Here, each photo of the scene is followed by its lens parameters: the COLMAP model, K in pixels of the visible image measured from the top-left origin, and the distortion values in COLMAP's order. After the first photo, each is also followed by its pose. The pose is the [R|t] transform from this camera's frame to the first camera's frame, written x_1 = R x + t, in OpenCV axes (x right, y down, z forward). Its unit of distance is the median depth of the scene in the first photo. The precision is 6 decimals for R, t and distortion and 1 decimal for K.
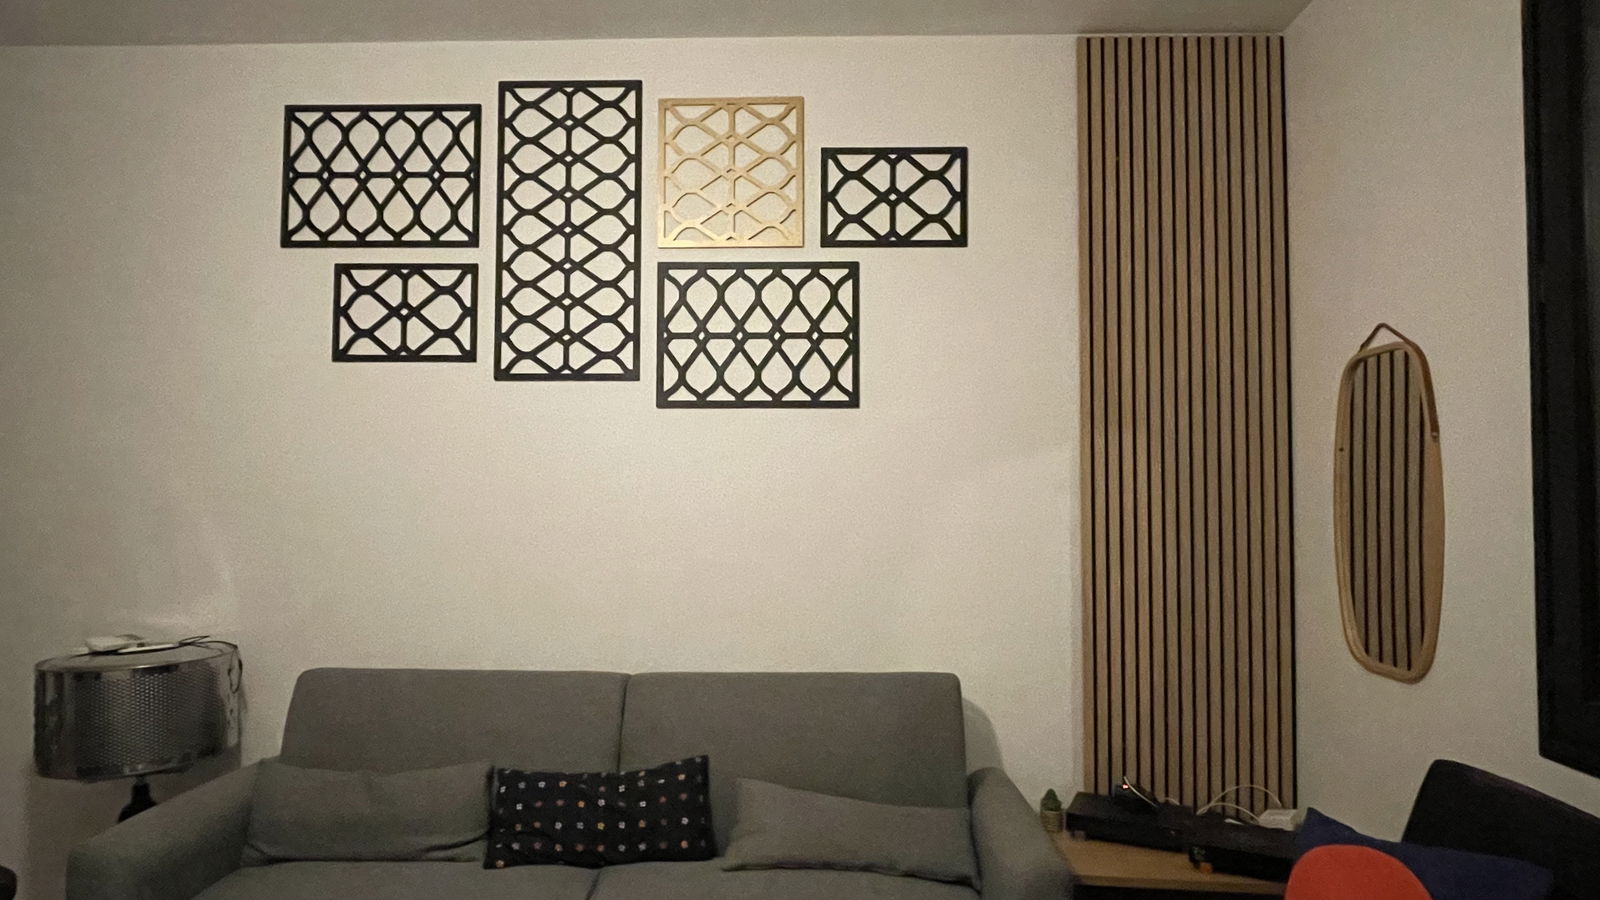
lens RADIAL K [[941.6, 0, 806.0], [0, 941.6, 459.1], [0, 0, 1]] dist [0.003410, -0.008413]
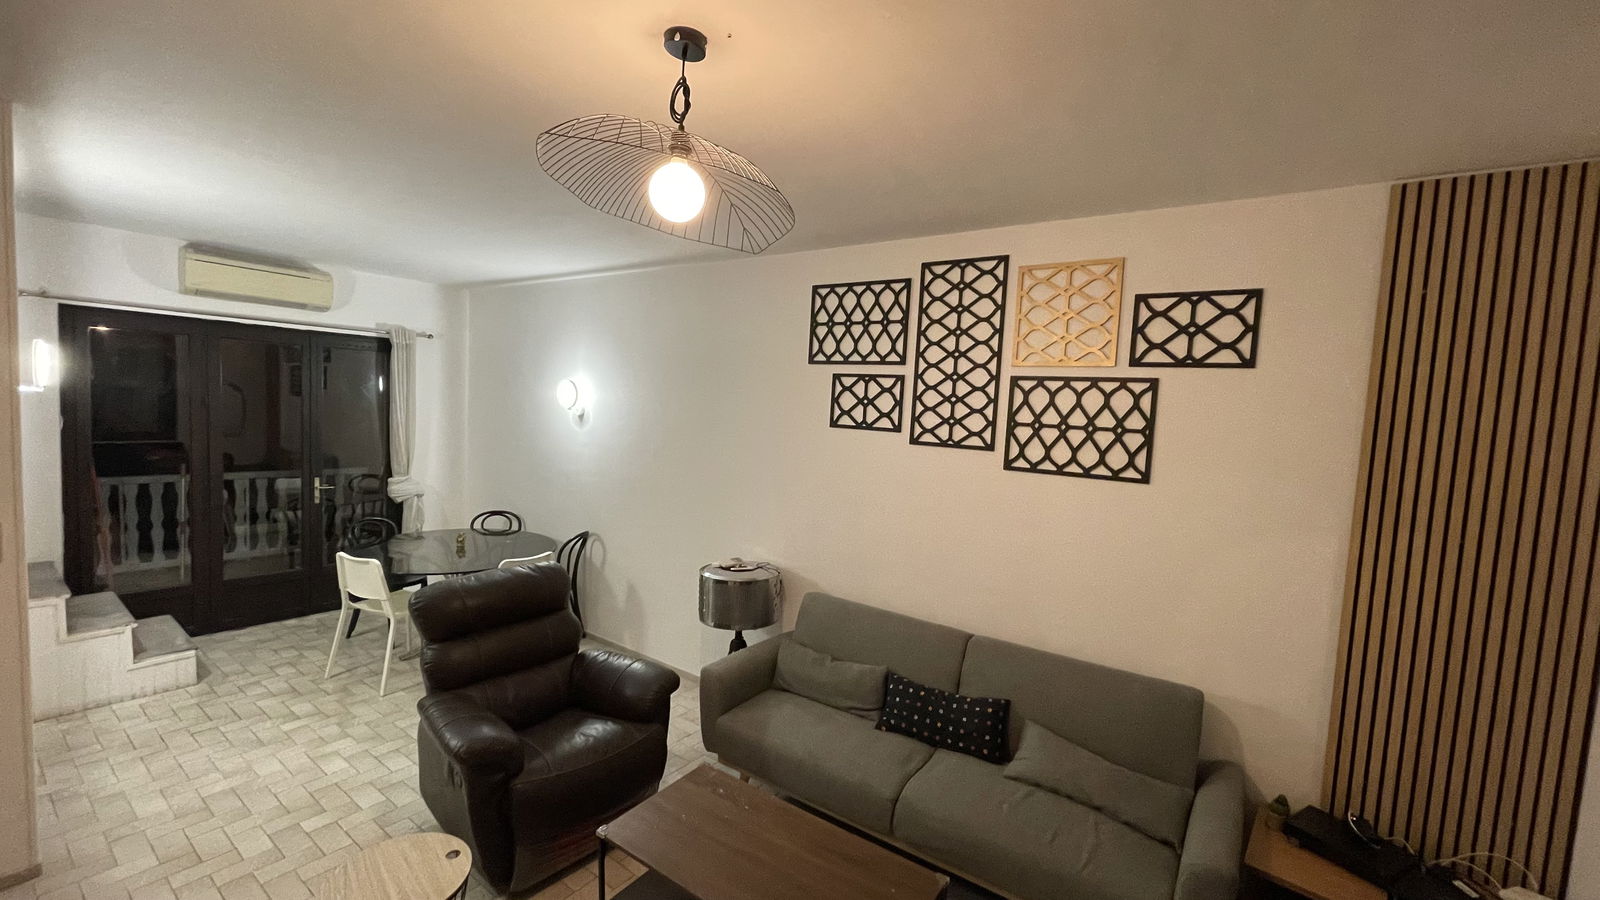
lens RADIAL K [[645.5, 0, 799.6], [0, 645.5, 452.0], [0, 0, 1]] dist [-0.001970, 0.000443]
pose [[0.825723, 0.081325, -0.558183, 0.156807], [-0.031373, 0.994642, 0.098505, -0.178229], [0.563203, -0.063826, 0.823850, -0.074892]]
